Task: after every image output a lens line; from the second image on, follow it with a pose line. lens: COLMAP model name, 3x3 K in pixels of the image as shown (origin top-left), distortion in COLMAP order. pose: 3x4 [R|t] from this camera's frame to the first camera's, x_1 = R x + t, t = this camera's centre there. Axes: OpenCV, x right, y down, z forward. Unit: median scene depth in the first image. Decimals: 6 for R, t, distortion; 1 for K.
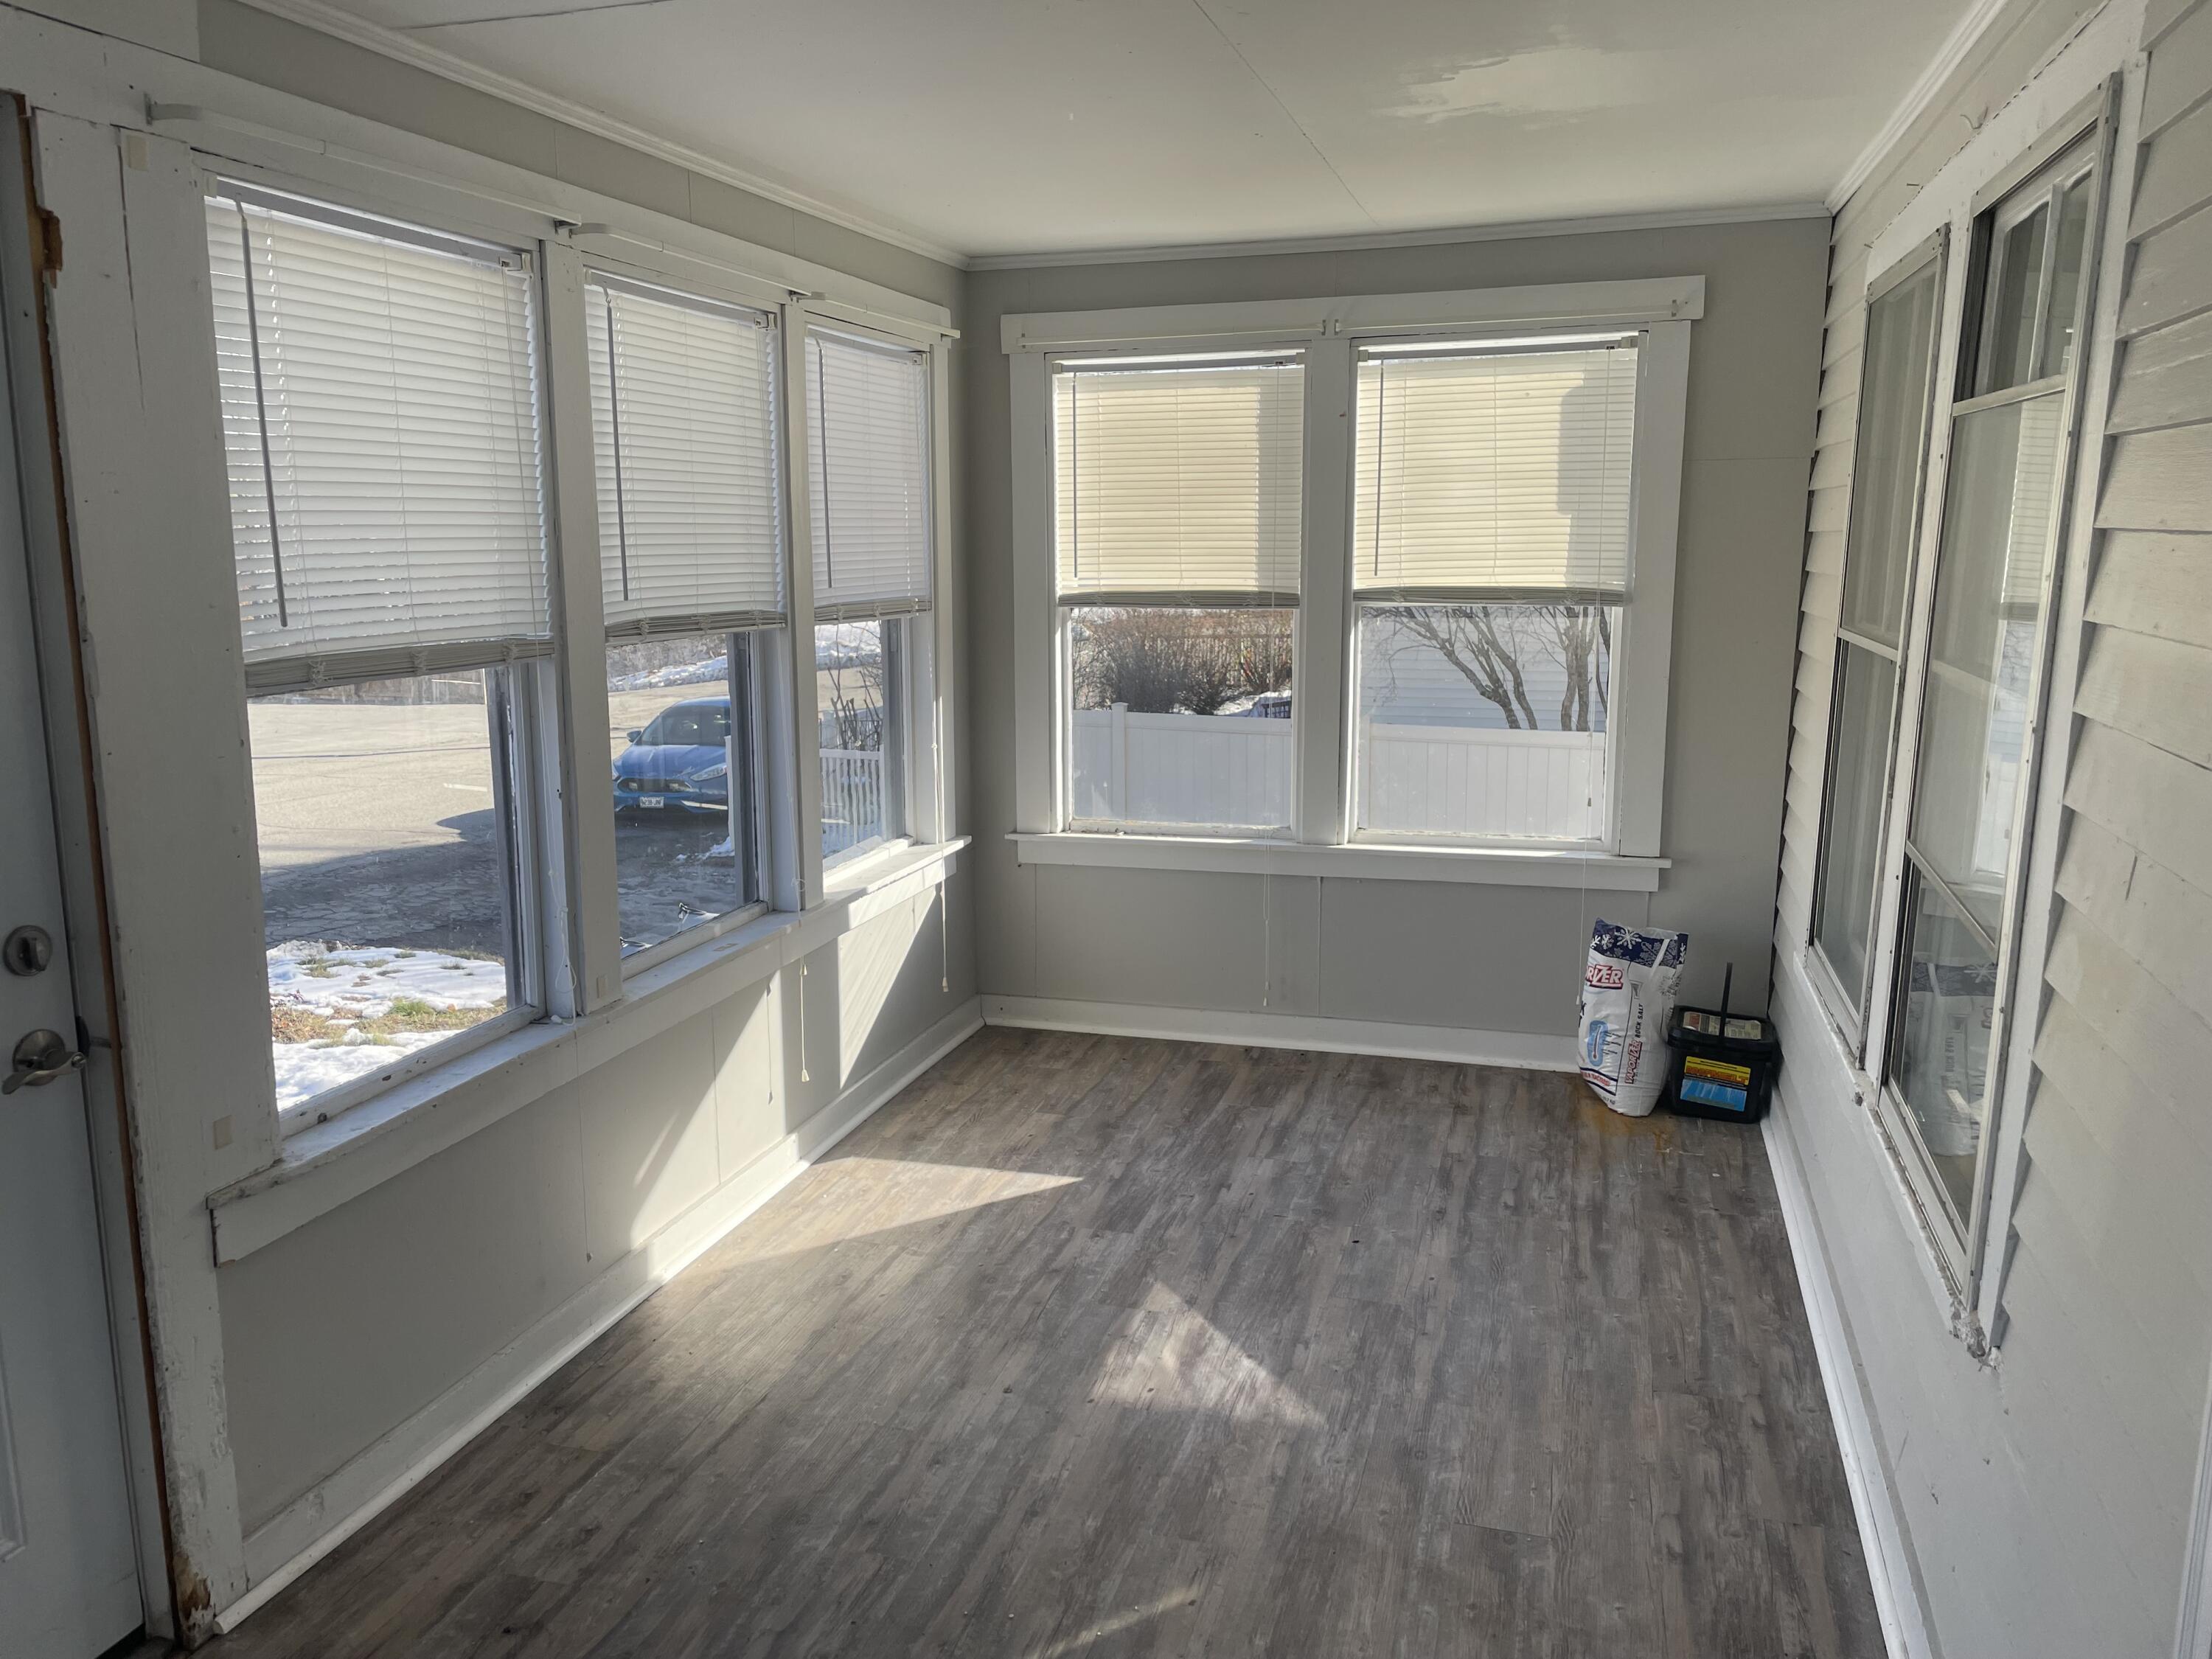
lens RADIAL K [[1639.6, 0, 1108.2], [0, 1639.6, 842.4], [0, 0, 1]] dist [0.004634, 0.001297]
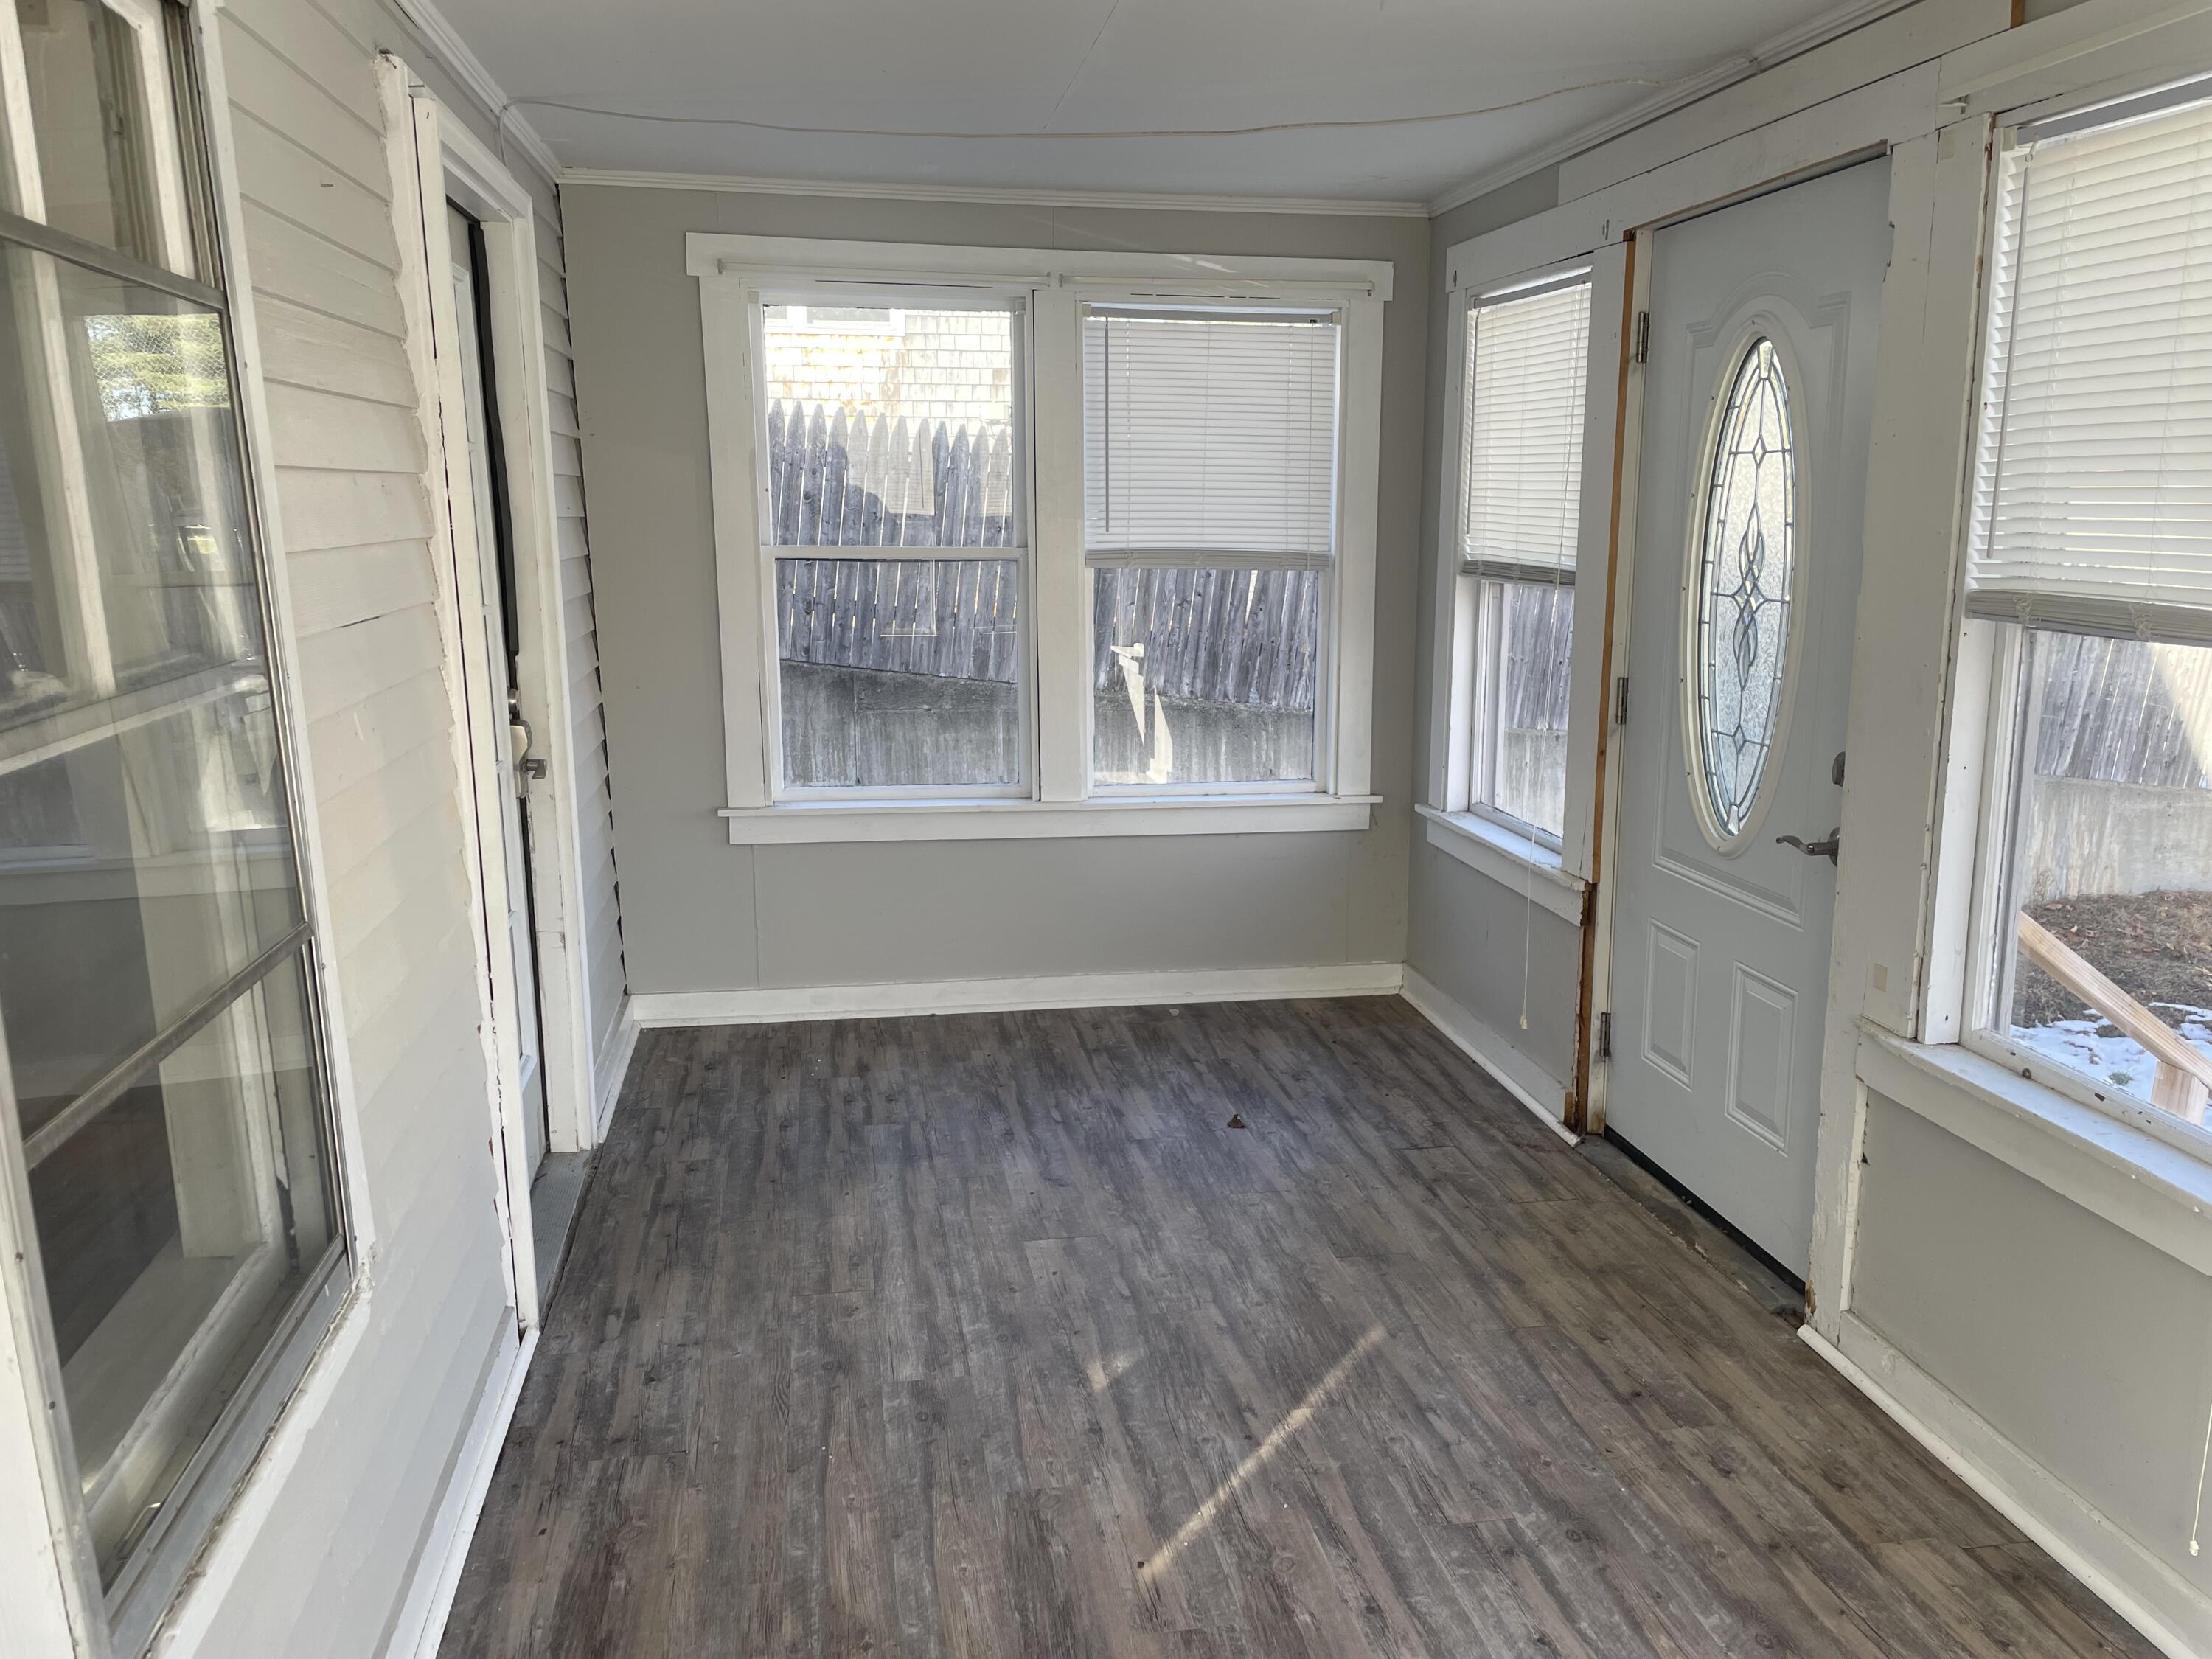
lens RADIAL K [[1639.6, 0, 1109.3], [0, 1639.6, 829.5], [0, 0, 1]] dist [0.004634, 0.001297]
pose [[-0.895265, 0.095623, -0.435151, 0.431476], [-0.076357, 0.929314, 0.361309, -0.285791], [0.438941, 0.356695, -0.824682, 1.563286]]
